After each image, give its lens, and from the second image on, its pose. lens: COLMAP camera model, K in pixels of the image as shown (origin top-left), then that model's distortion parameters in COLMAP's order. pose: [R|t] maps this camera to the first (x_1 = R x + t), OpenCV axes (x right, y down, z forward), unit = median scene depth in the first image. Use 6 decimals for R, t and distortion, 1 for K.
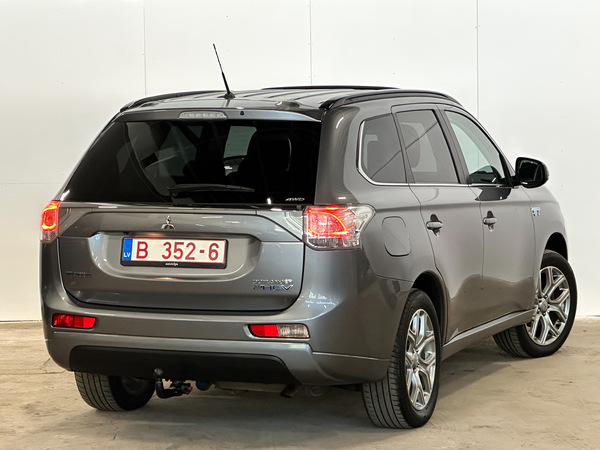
lens RADIAL K [[1830.4, 0, 300.0], [0, 1830.4, 225.0], [0, 0, 1]] dist [-0.003680, -0.238514]
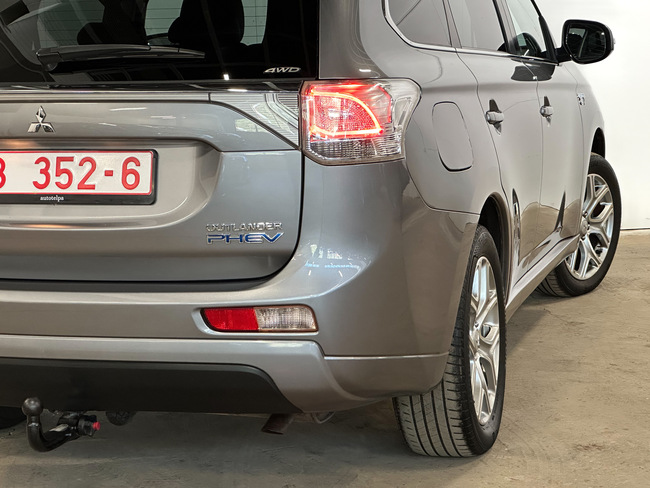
lens RADIAL K [[1857.4, 0, 325.0], [0, 1857.4, 244.0], [0, 0, 1]] dist [0.093691, 2.053185]
pose [[0.998296, -0.030162, 0.049963, -0.017858], [0.027097, 0.997775, 0.060921, 0.003633], [-0.051689, -0.059463, 0.996891, 0.440768]]
